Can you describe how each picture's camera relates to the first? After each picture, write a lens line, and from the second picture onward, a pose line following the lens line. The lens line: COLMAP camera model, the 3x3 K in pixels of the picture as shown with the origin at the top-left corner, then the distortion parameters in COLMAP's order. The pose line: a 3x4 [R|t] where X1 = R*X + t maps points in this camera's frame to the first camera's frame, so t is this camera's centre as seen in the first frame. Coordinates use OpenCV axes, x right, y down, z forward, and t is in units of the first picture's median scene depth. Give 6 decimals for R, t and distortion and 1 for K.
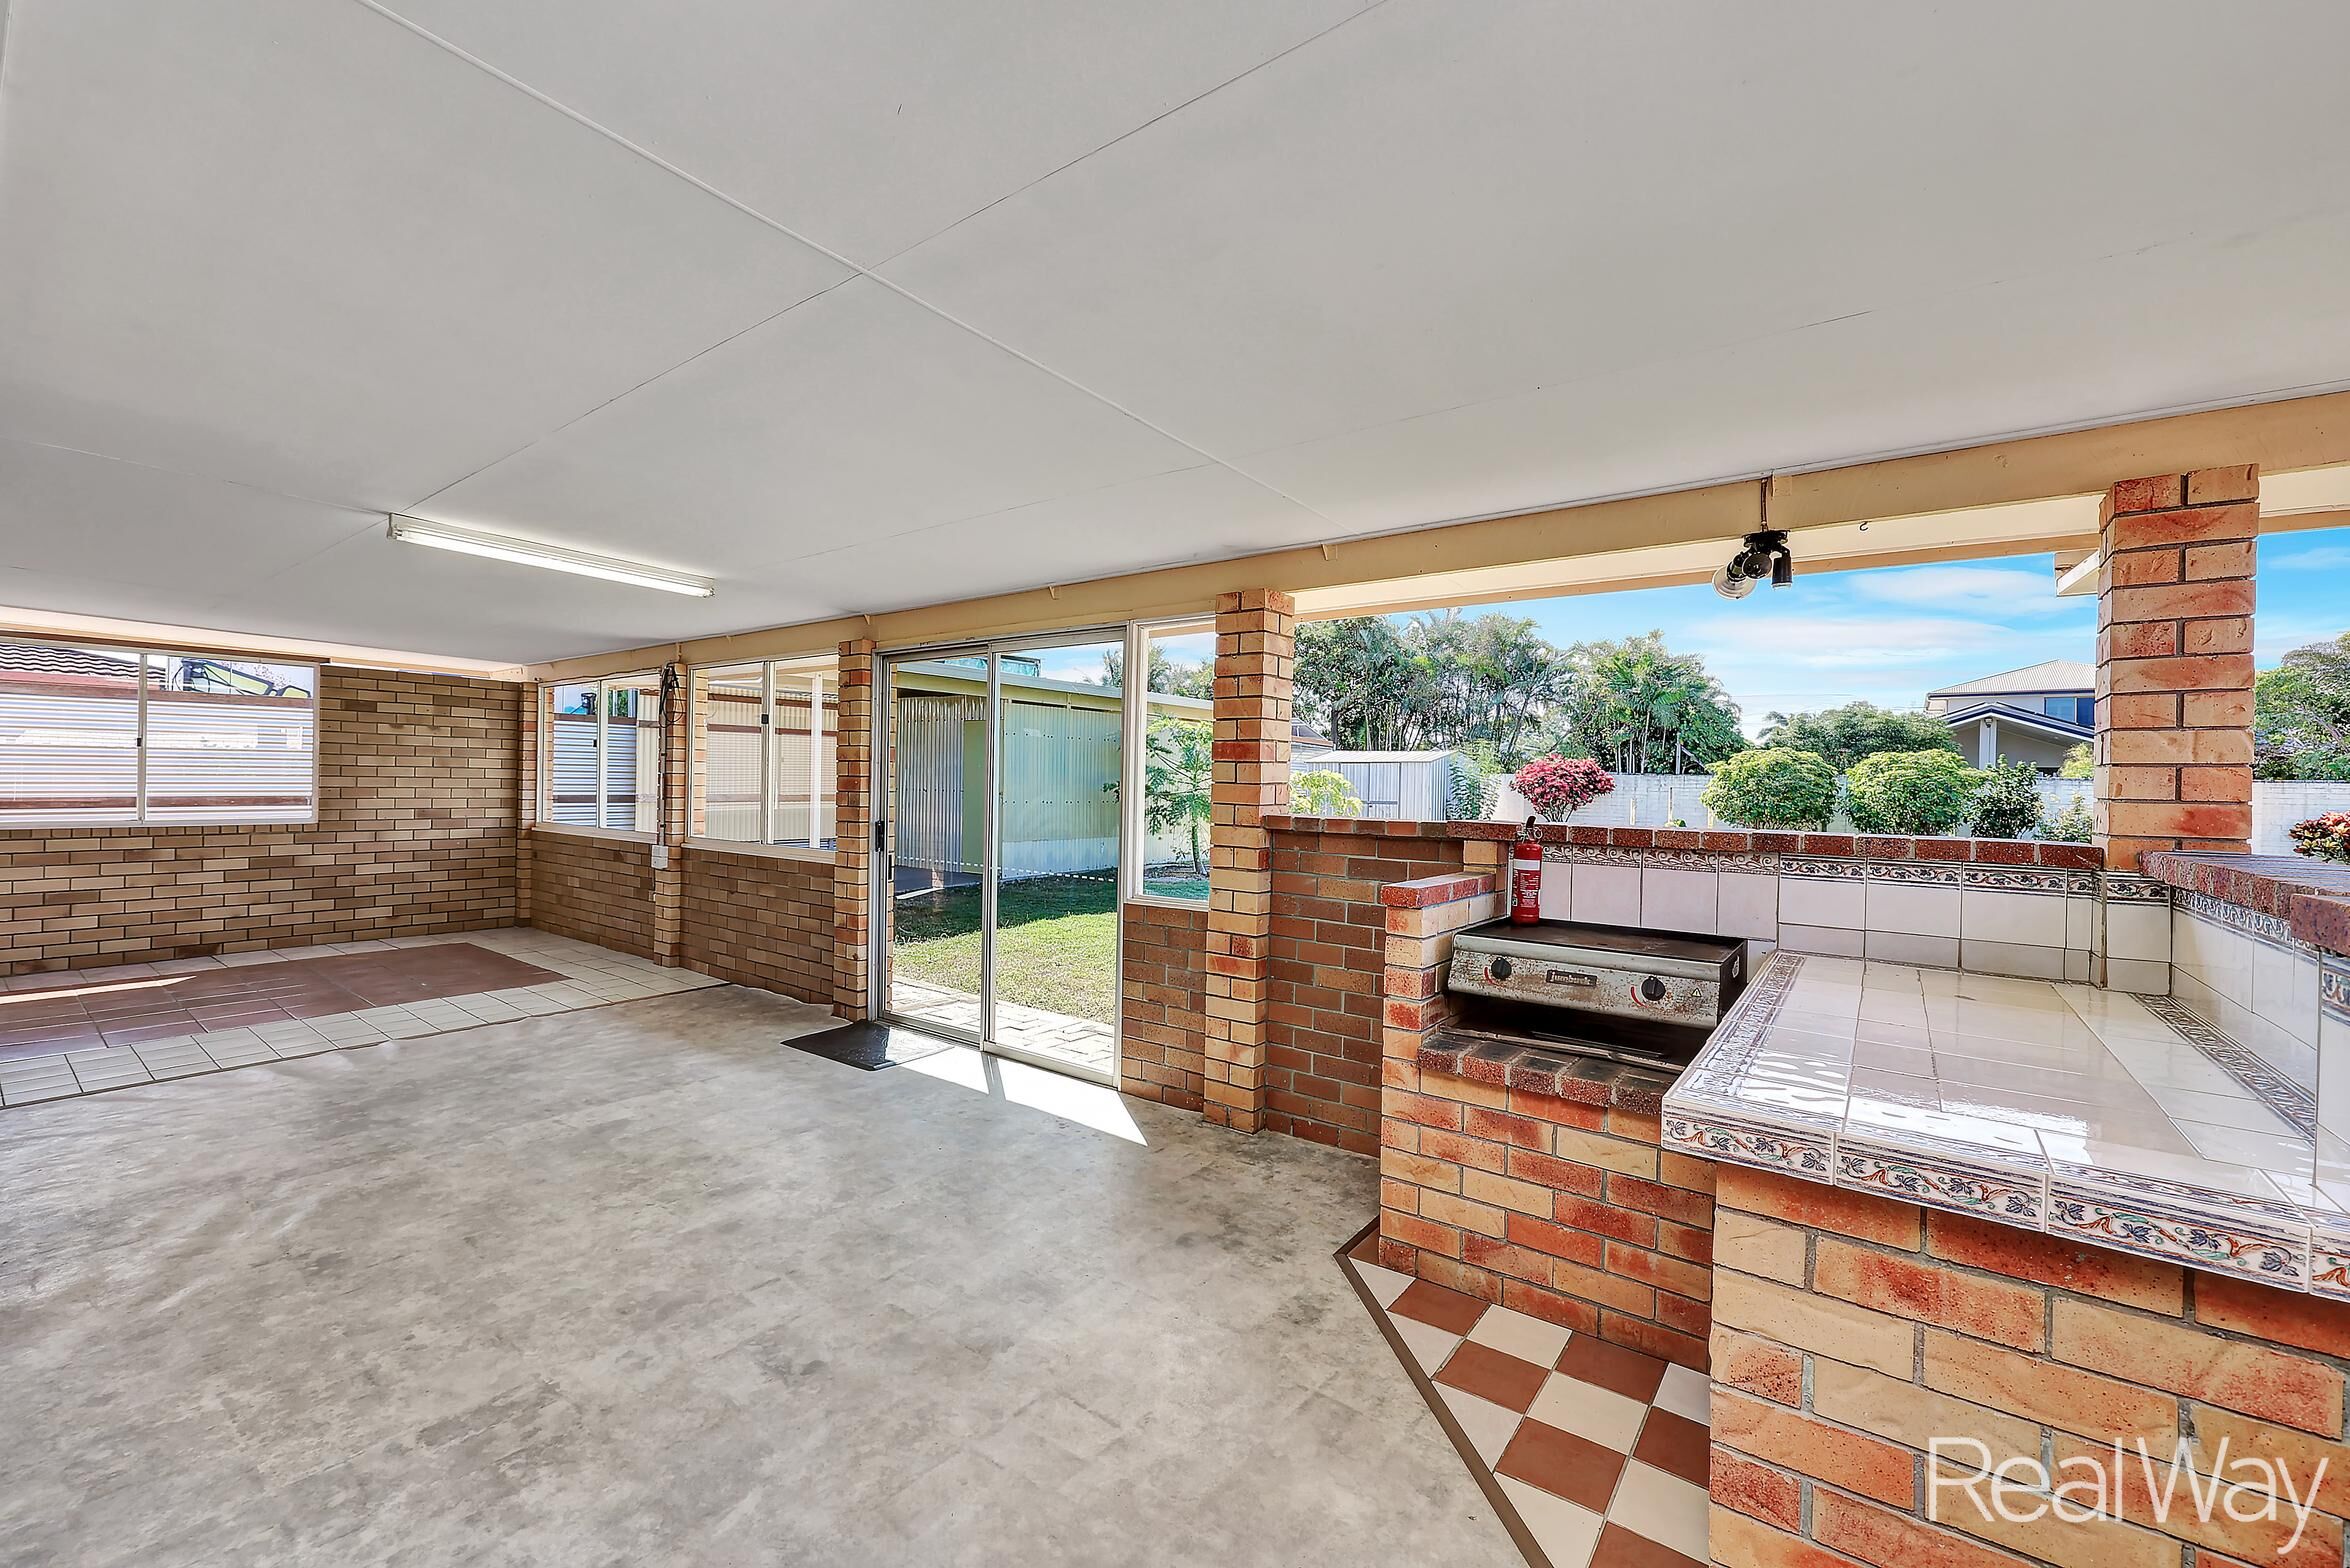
lens RADIAL K [[958.8, 0, 1169.0], [0, 958.8, 780.3], [0, 0, 1]] dist [-0.002504, 0.000085]
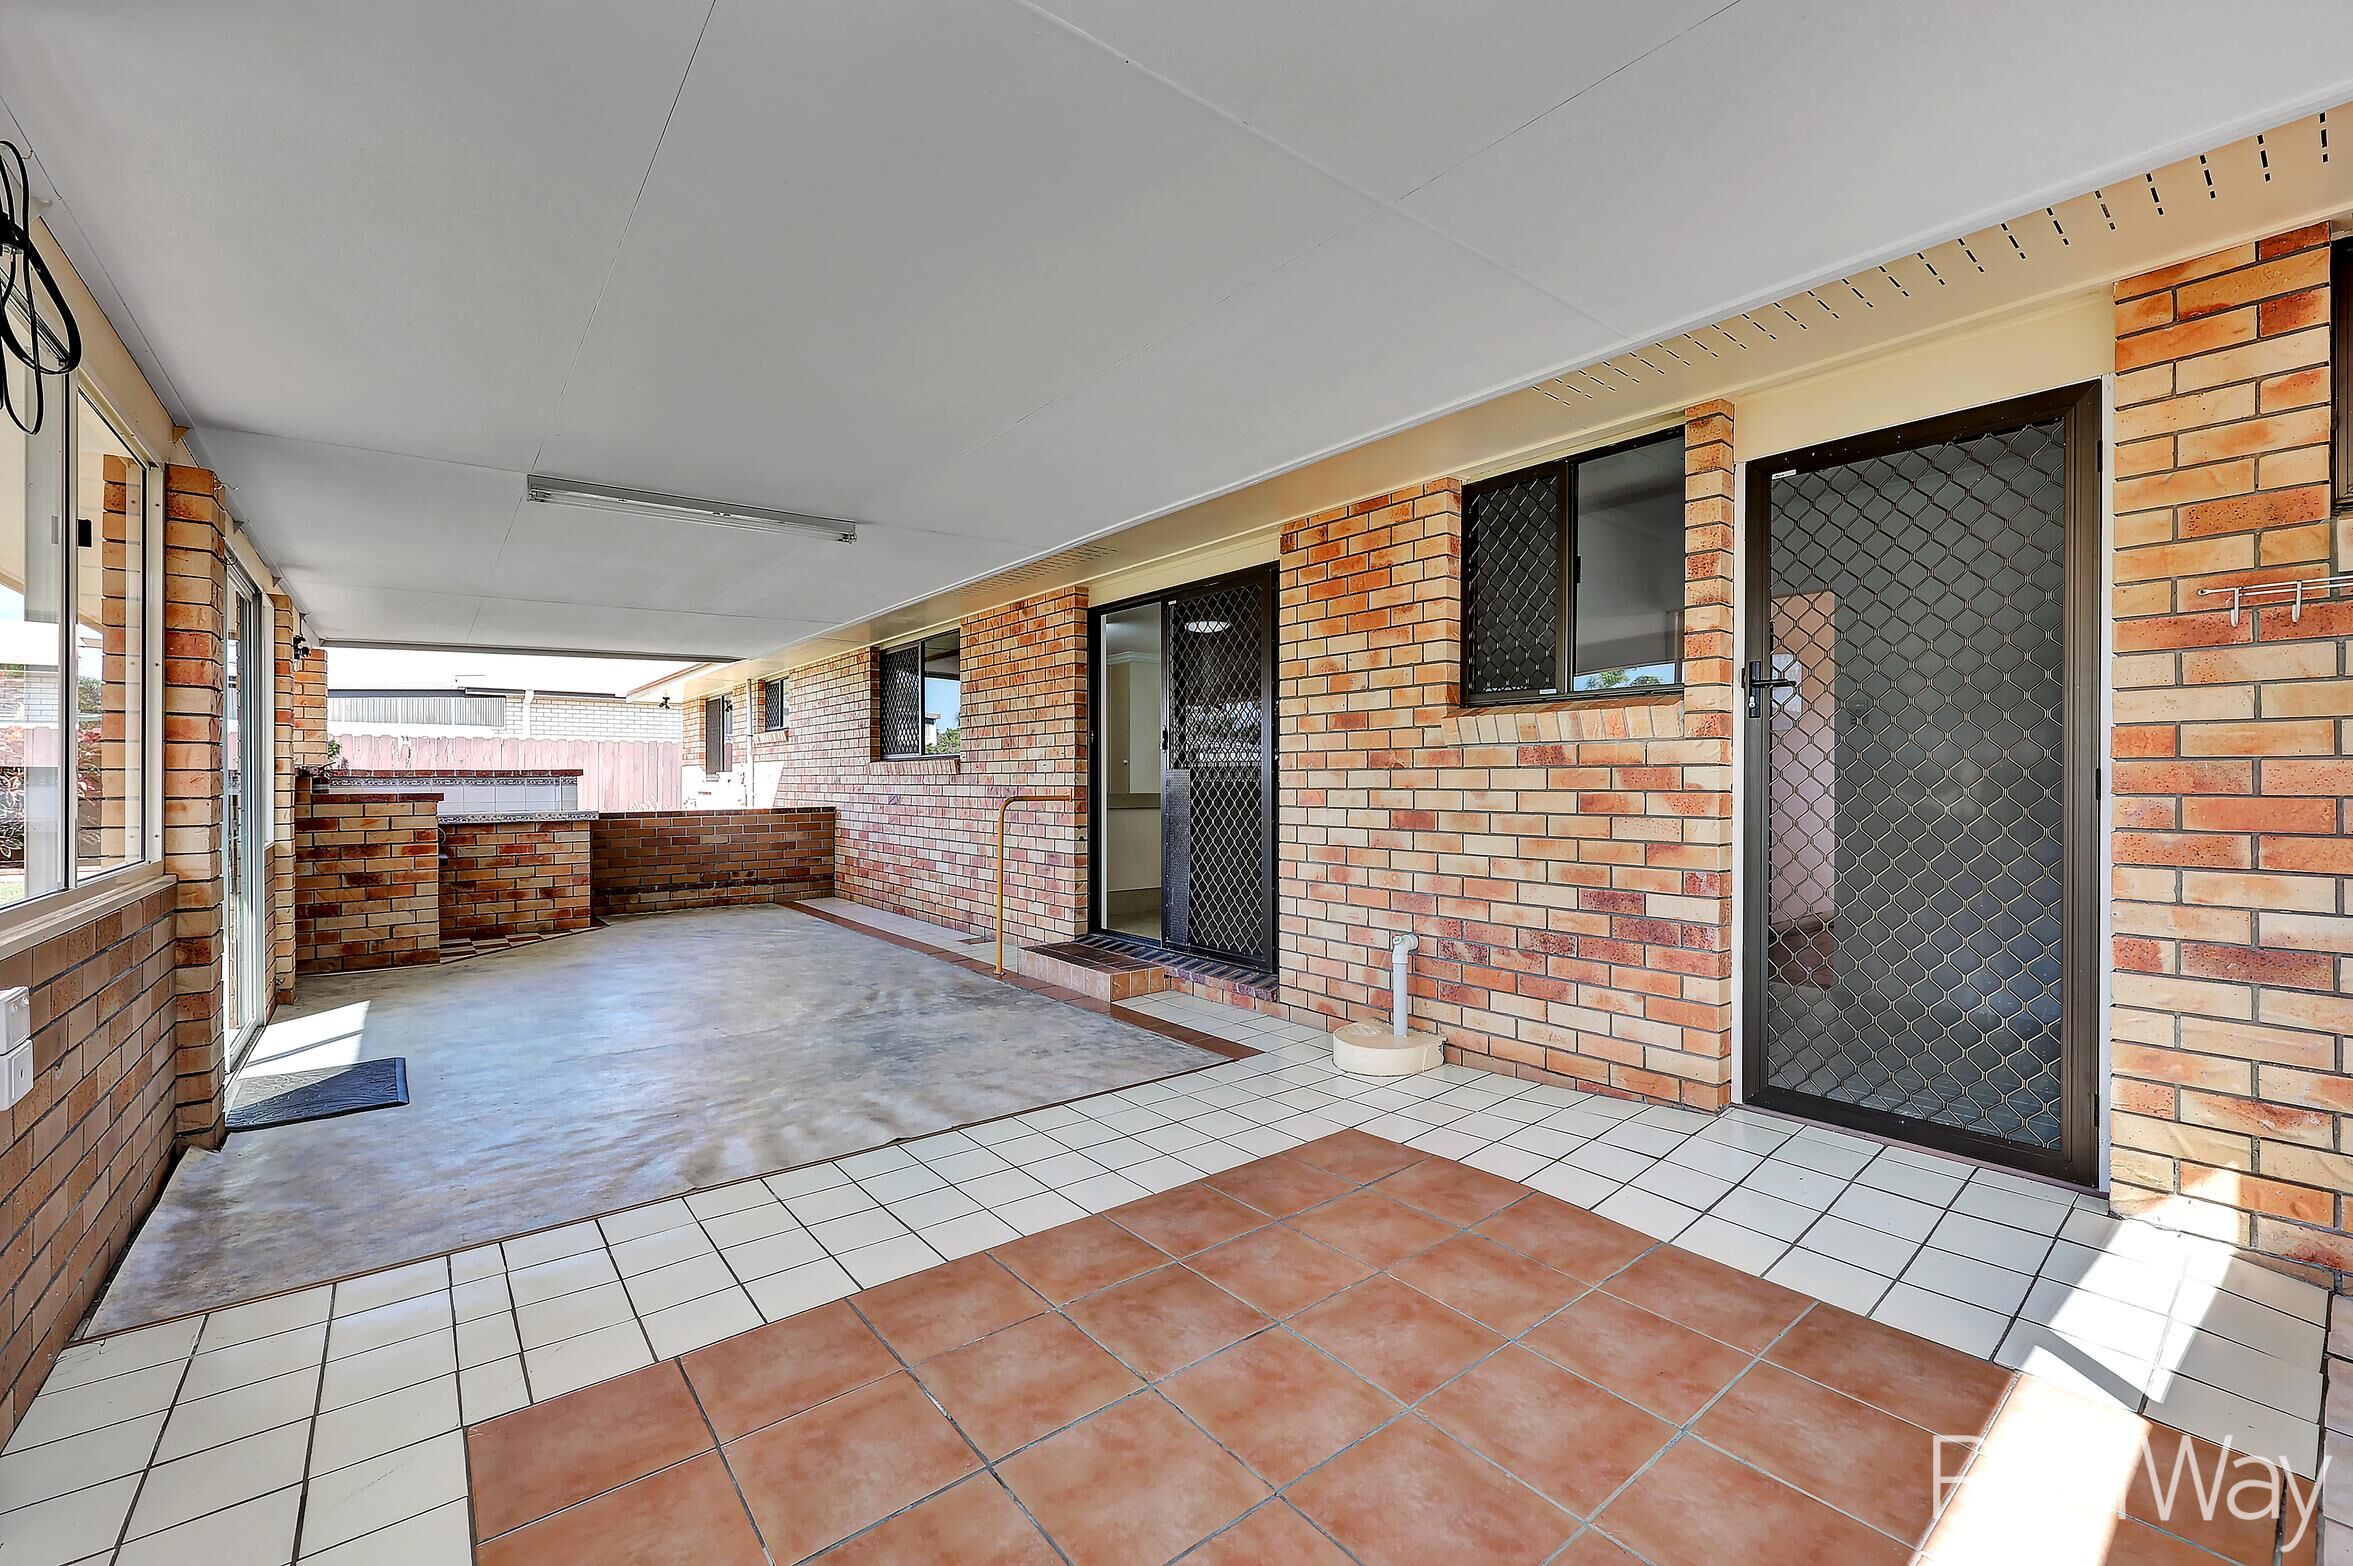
lens RADIAL K [[960.1, 0, 1173.5], [0, 960.1, 780.7], [0, 0, 1]] dist [-0.002504, 0.000085]
pose [[-0.969912, -0.017274, 0.242843, -1.412818], [-0.016473, 0.999850, 0.005331, 0.028389], [-0.242898, 0.001171, -0.970051, 1.950592]]
